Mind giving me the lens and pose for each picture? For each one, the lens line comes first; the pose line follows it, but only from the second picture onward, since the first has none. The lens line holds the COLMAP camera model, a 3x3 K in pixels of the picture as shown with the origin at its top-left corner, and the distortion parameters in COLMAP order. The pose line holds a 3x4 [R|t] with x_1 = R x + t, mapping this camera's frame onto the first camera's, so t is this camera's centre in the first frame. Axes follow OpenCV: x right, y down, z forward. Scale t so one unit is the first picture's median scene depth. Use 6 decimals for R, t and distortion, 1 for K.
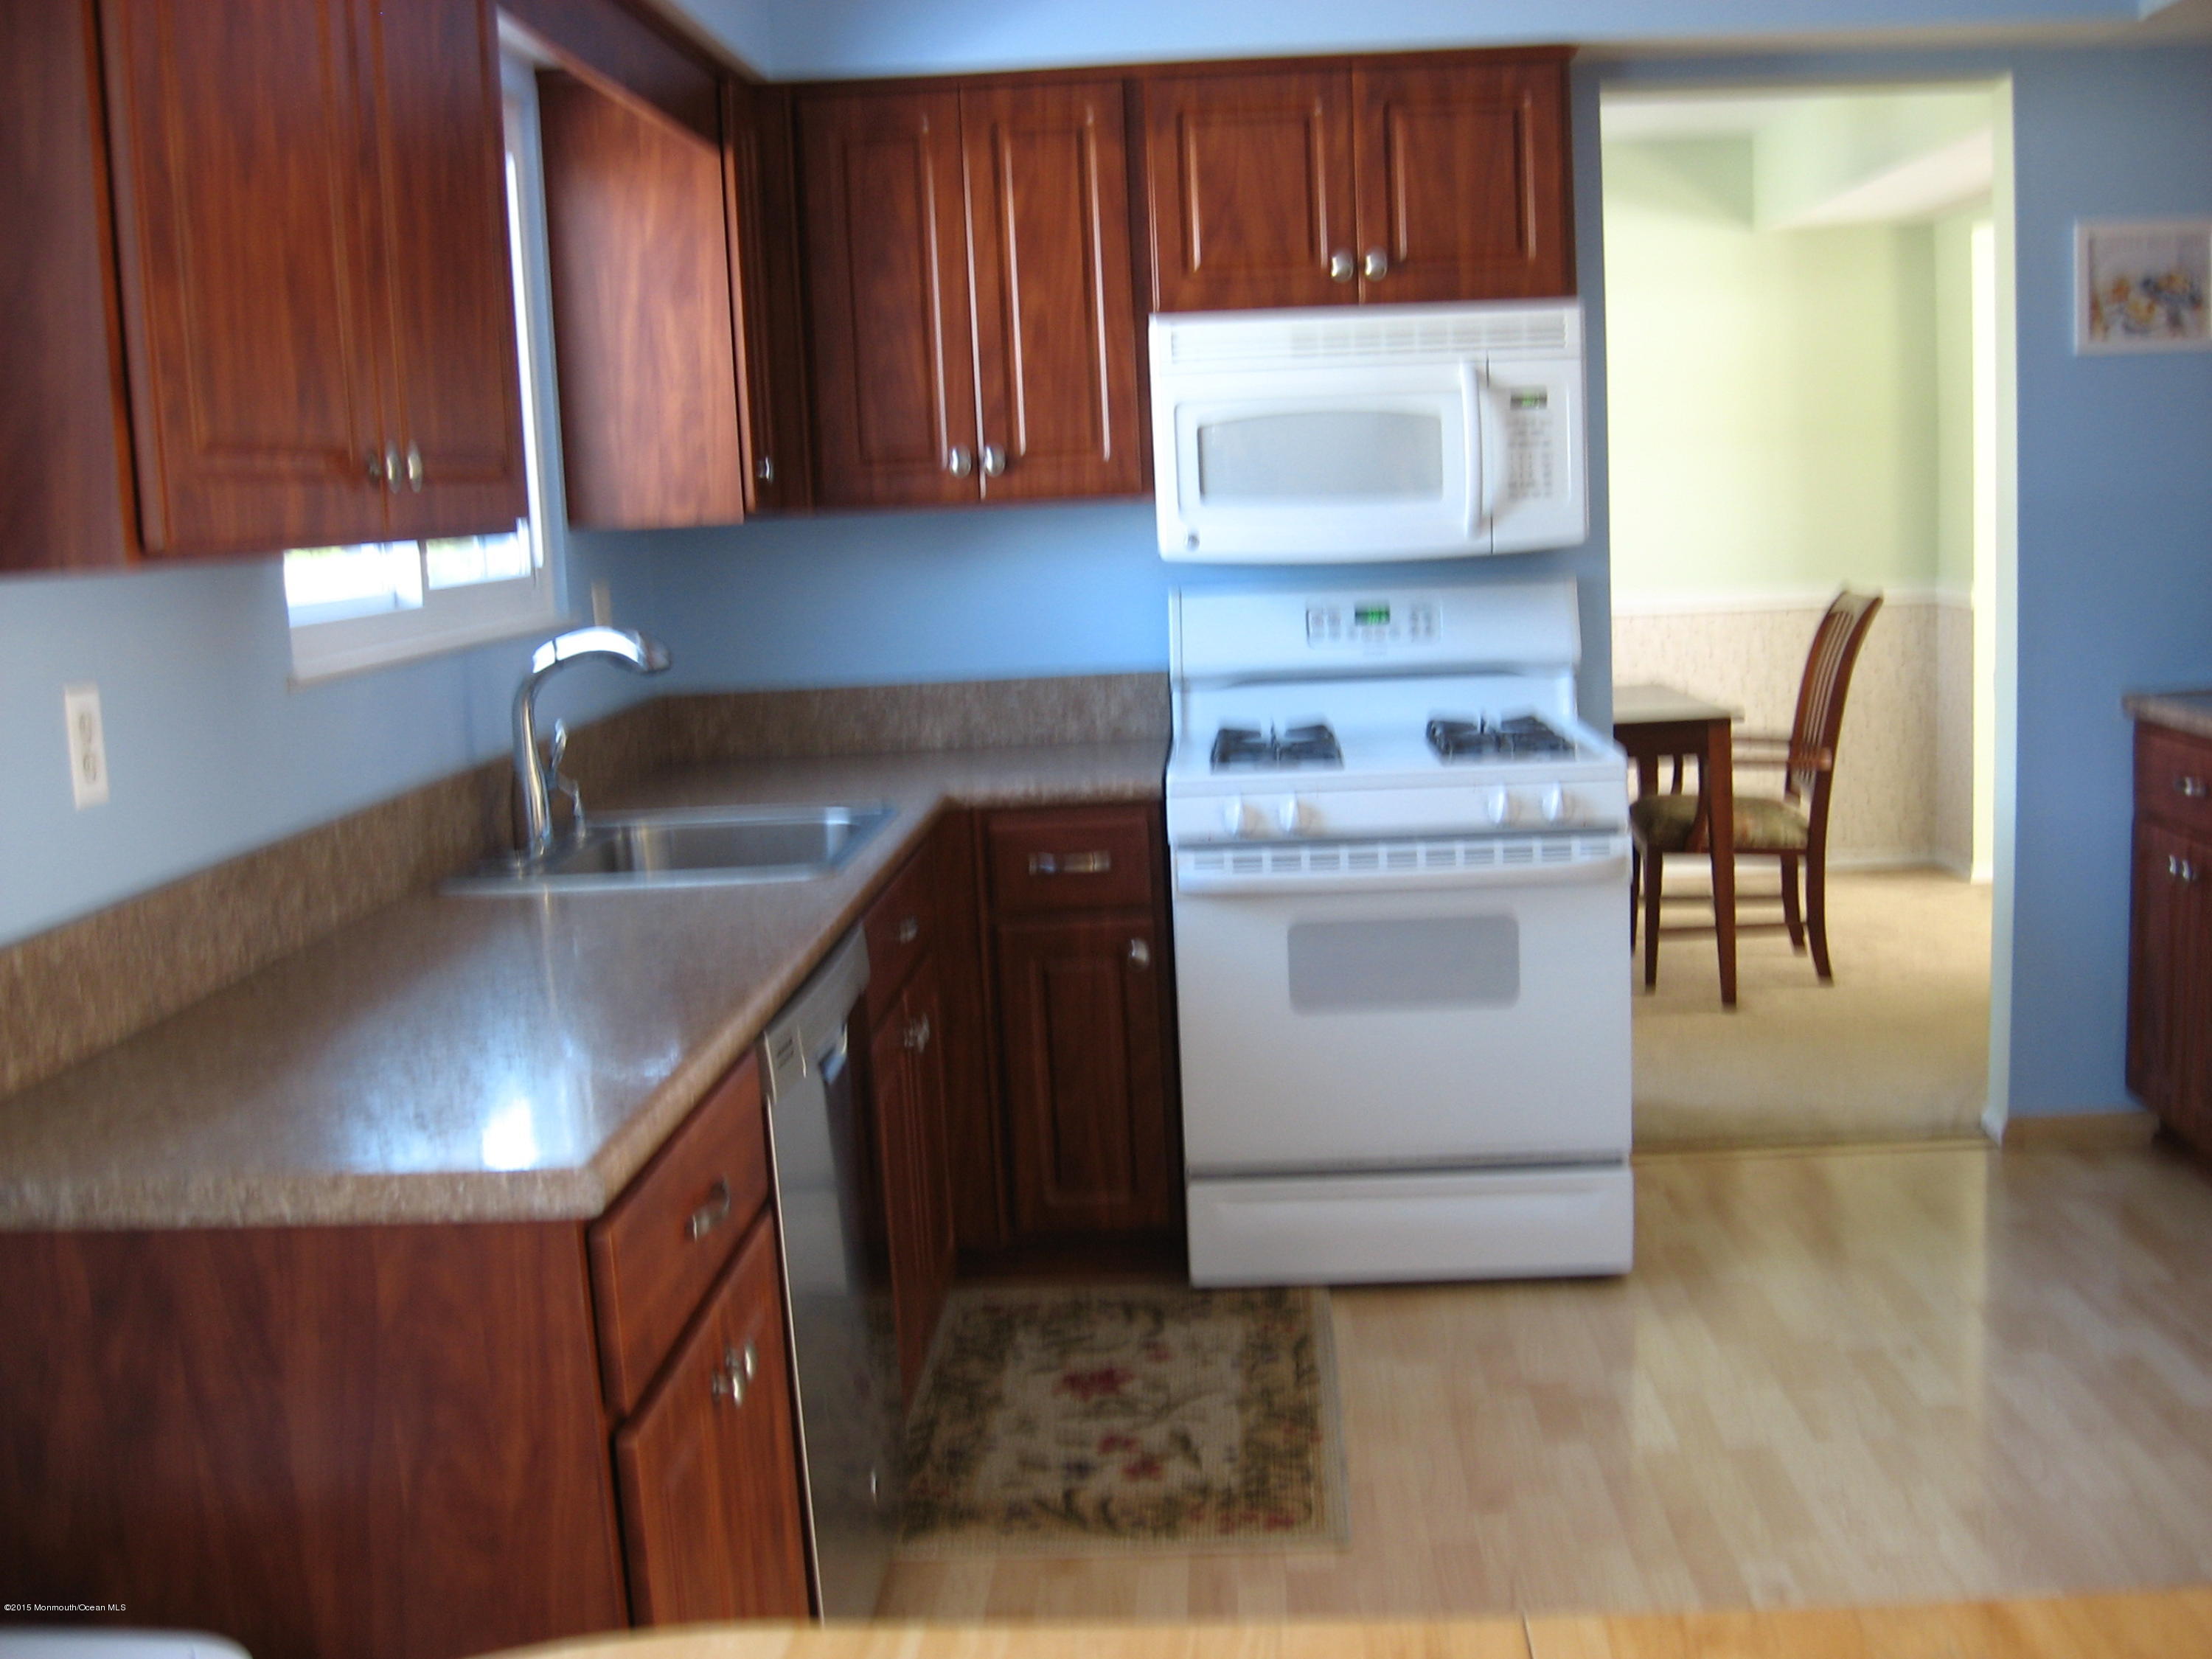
lens RADIAL K [[2293.2, 0, 1118.4], [0, 2293.2, 825.3], [0, 0, 1]] dist [-0.118184, 0.000000]
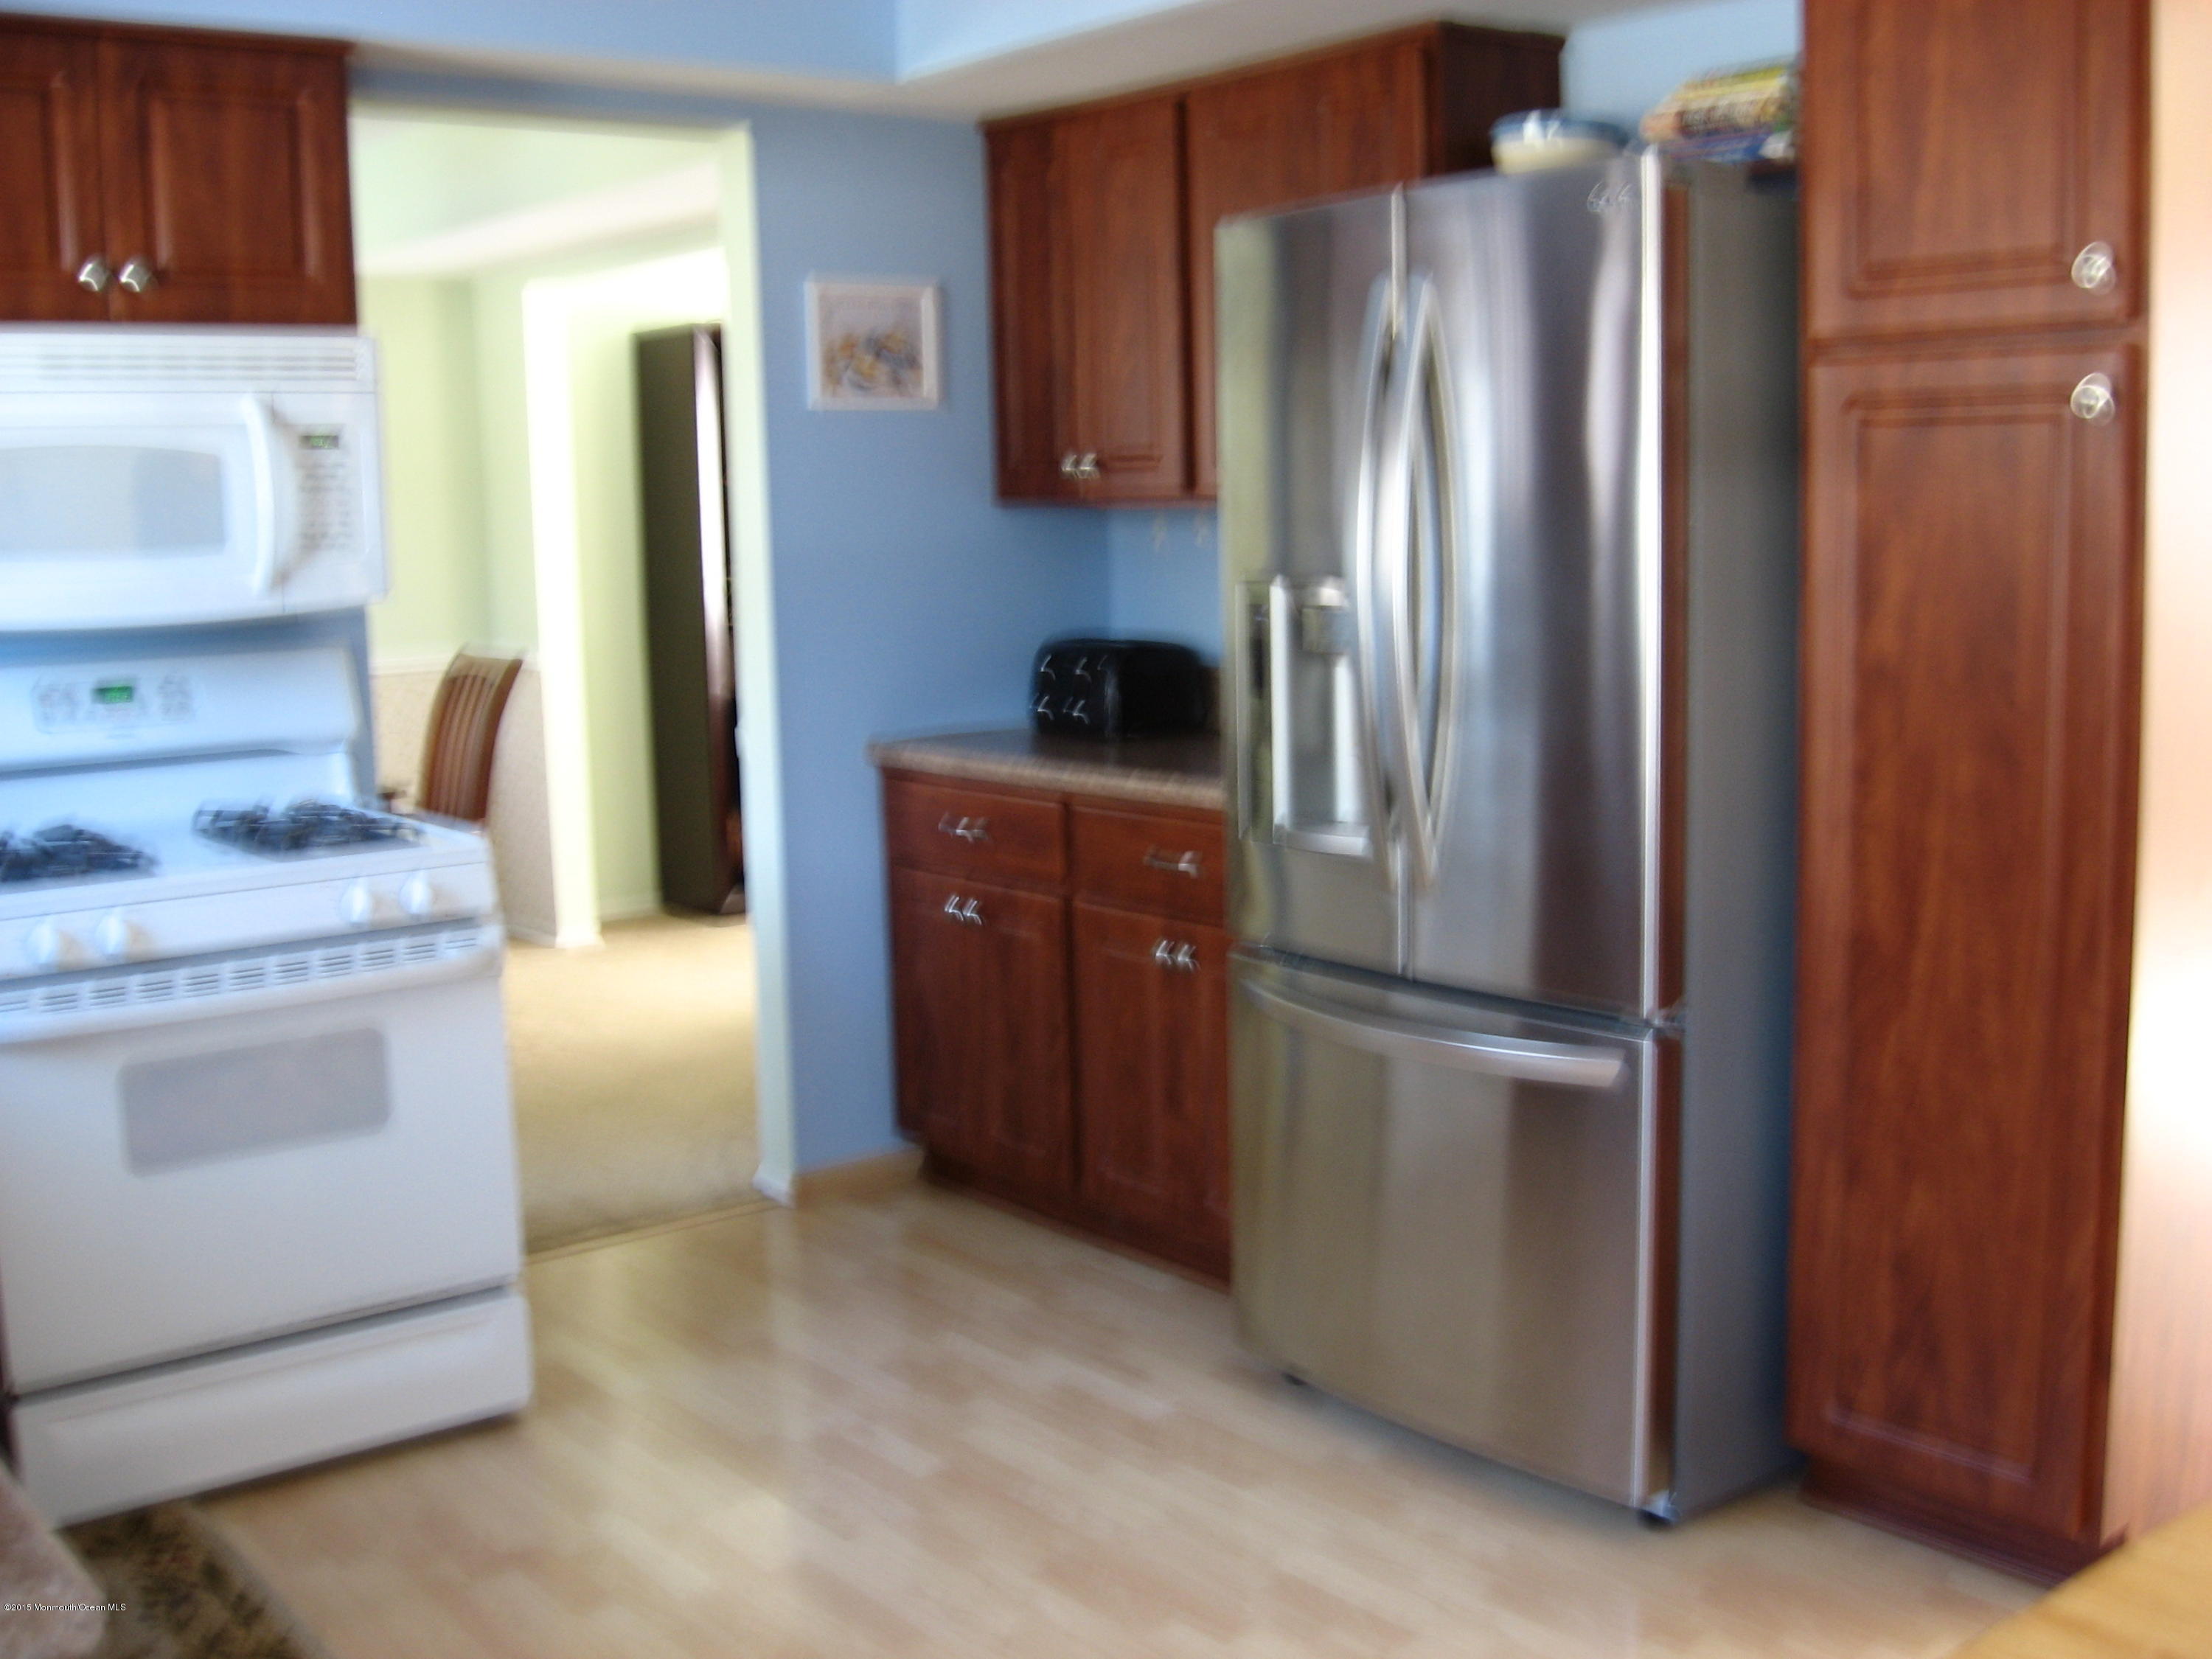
lens RADIAL K [[2293.2, 0, 1106.1], [0, 2293.2, 833.3], [0, 0, 1]] dist [-0.118184, 0.000000]
pose [[0.756199, -0.066181, 0.650987, -0.164750], [0.084551, 0.996414, 0.003082, -0.013036], [-0.648857, 0.052711, 0.759083, 0.152859]]
